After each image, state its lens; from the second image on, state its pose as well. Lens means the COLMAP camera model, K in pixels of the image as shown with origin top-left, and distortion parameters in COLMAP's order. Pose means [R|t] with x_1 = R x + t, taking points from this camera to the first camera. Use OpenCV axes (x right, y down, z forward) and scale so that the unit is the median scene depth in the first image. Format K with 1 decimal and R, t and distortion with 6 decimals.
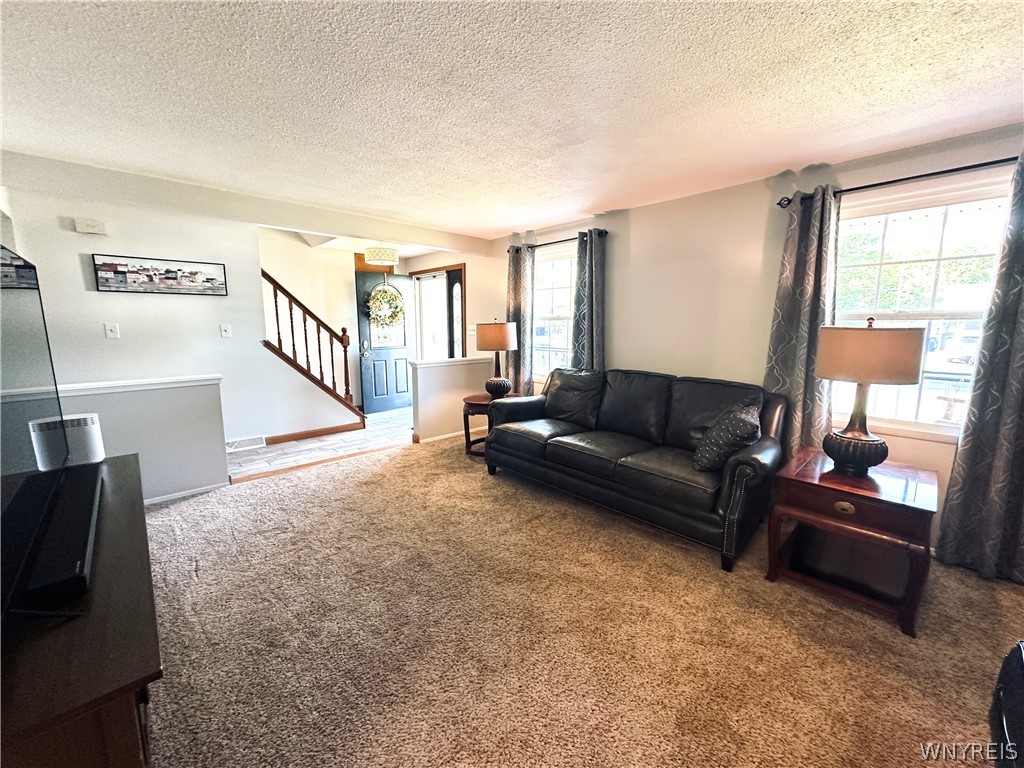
lens RADIAL K [[408.1, 0, 517.6], [0, 408.1, 381.4], [0, 0, 1]] dist [-0.010735, -0.000147]
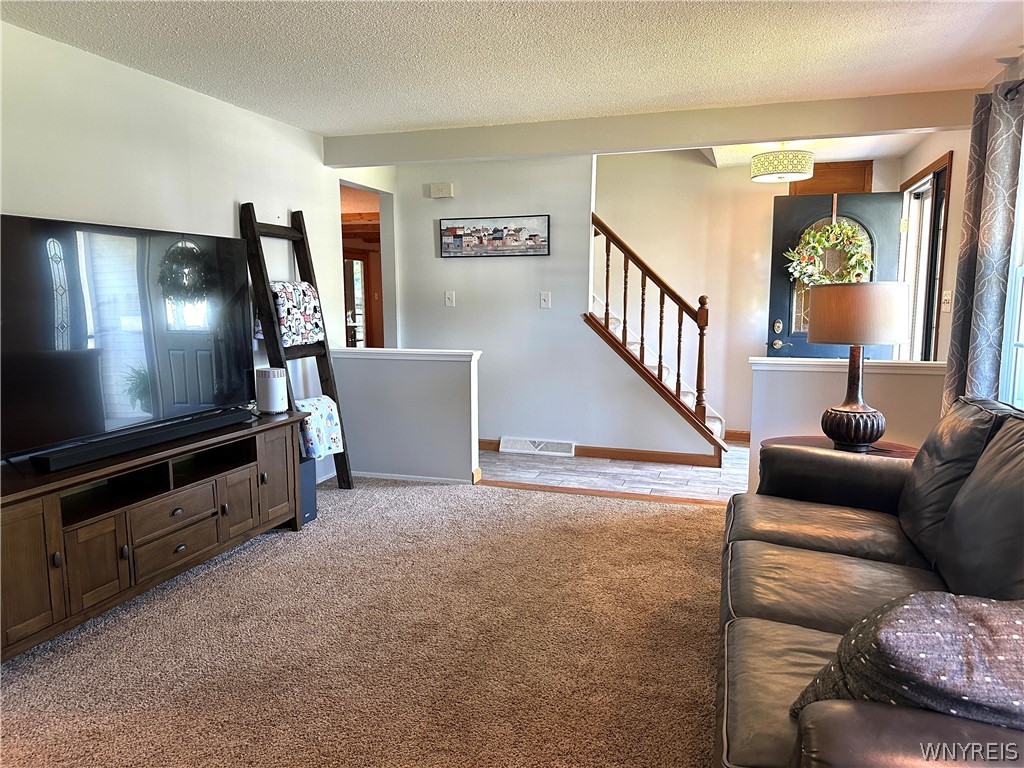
lens RADIAL K [[711.6, 0, 514.9], [0, 711.6, 388.2], [0, 0, 1]] dist [0.052780, -0.000449]
pose [[0.472327, 0.111136, -0.874389, 0.518538], [-0.119941, 0.990896, 0.061154, -0.035126], [0.873225, 0.075990, 0.481356, 0.319375]]
